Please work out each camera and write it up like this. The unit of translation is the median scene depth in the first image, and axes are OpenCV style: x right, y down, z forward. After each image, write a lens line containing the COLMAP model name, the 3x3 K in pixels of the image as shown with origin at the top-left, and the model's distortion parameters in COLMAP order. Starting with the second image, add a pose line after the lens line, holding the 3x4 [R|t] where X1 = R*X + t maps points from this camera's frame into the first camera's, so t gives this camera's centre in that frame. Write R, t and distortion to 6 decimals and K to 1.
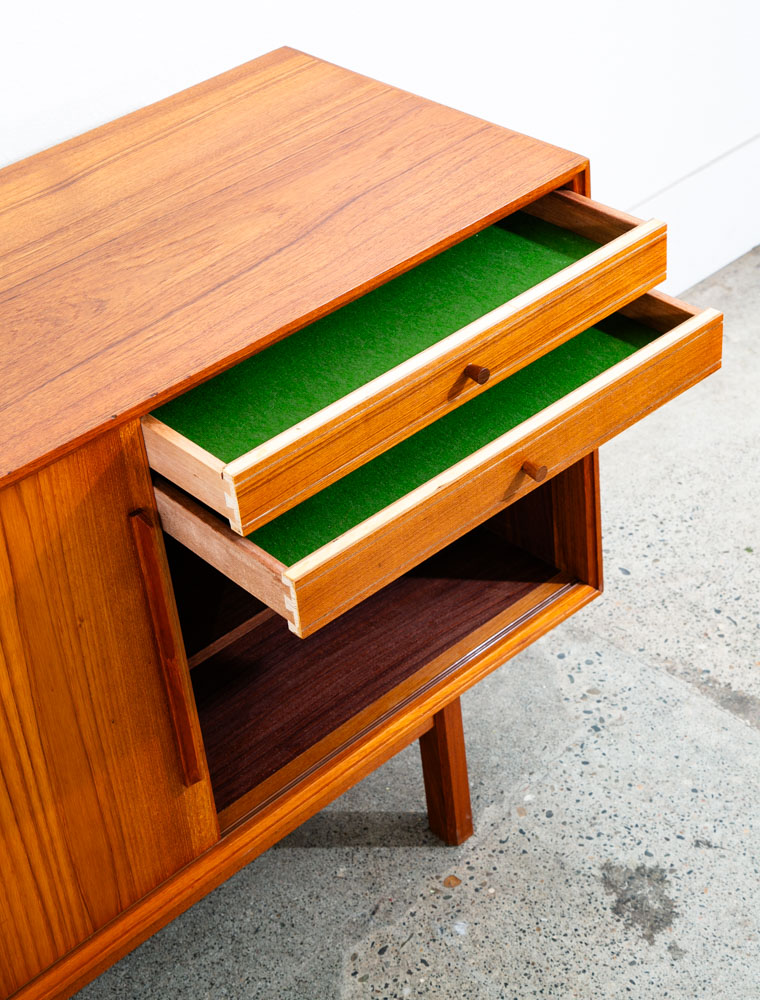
lens RADIAL K [[1858.9, 0, 356.2], [0, 1858.9, 439.5], [0, 0, 1]] dist [0.233442, 0.000000]
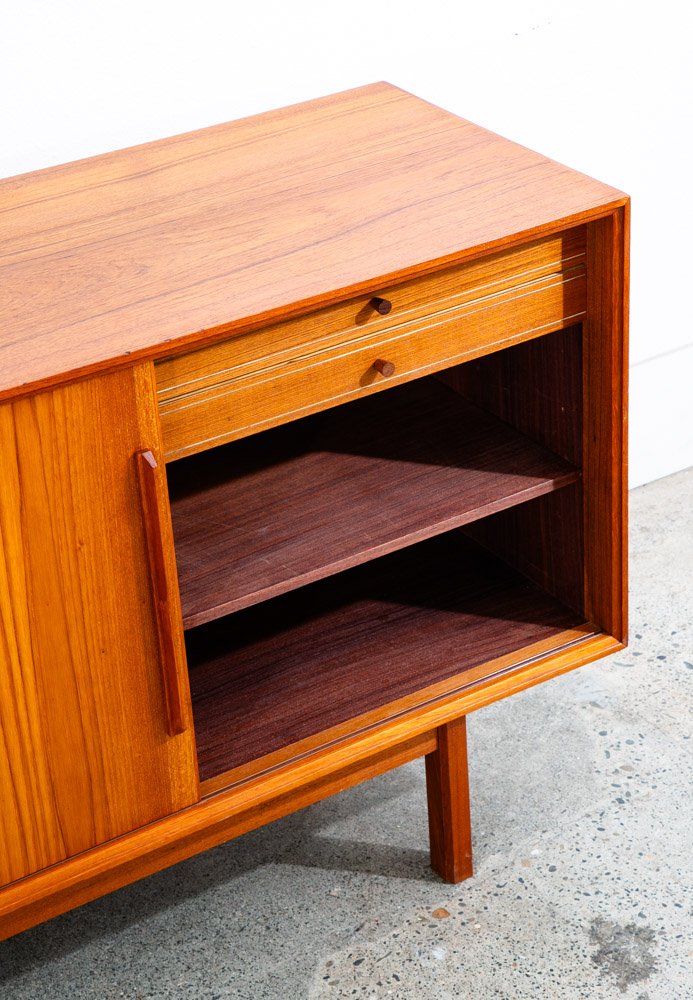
lens RADIAL K [[2199.4, 0, 342.7], [0, 2199.4, 500.7], [0, 0, 1]] dist [0.346656, 0.000000]
pose [[0.984302, 0.120935, -0.128545, 0.137321], [-0.130486, 0.989071, -0.068644, 0.115991], [0.118839, 0.084339, 0.989325, -0.214690]]
